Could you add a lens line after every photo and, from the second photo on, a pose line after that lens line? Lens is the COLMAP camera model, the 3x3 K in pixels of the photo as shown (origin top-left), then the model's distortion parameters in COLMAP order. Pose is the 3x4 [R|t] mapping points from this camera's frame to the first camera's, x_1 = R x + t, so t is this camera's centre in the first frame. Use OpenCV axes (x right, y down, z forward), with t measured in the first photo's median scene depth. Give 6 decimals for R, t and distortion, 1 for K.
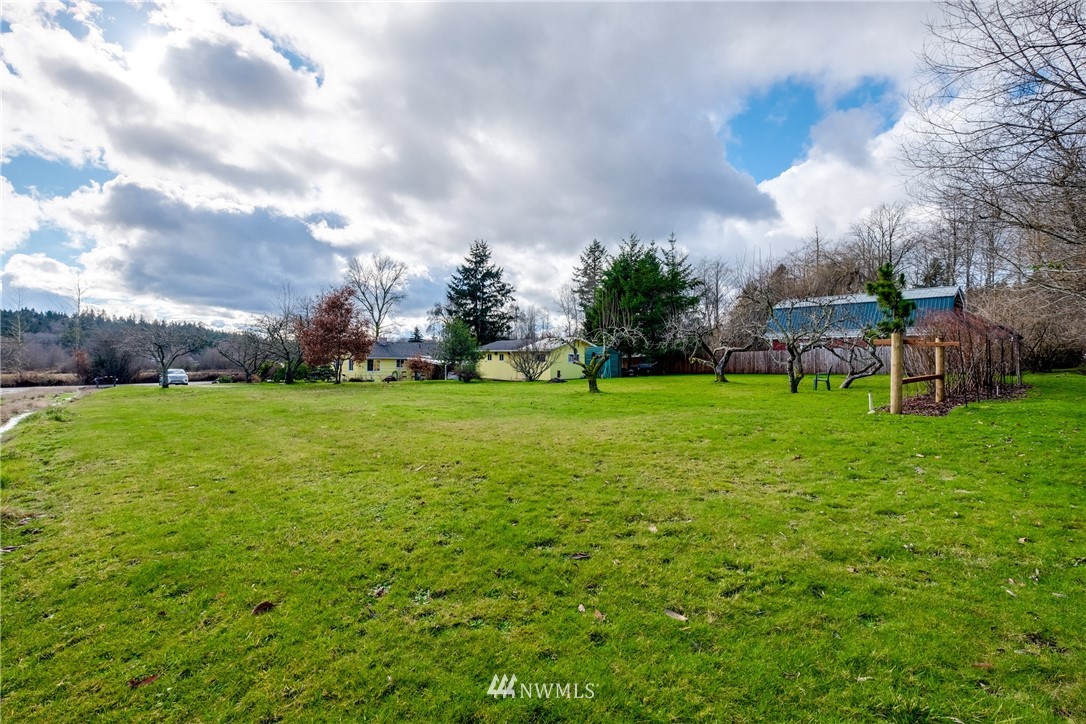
lens RADIAL K [[481.5, 0, 543.0], [0, 481.5, 362.0], [0, 0, 1]] dist [-0.000334, -0.000116]
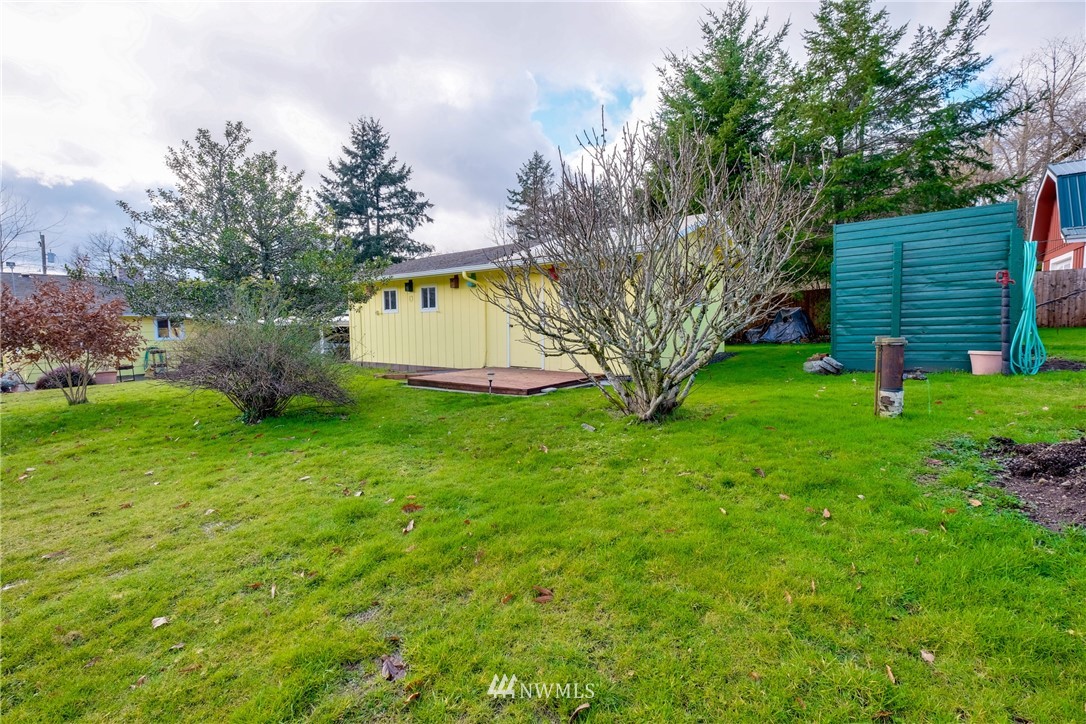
lens RADIAL K [[481.5, 0, 543.0], [0, 481.5, 362.0], [0, 0, 1]] dist [-0.000334, -0.000116]
pose [[0.982961, -0.041597, 0.179045, -0.036829], [0.026581, 0.995987, 0.085462, 0.003772], [-0.181881, -0.079247, 0.980122, 0.350884]]
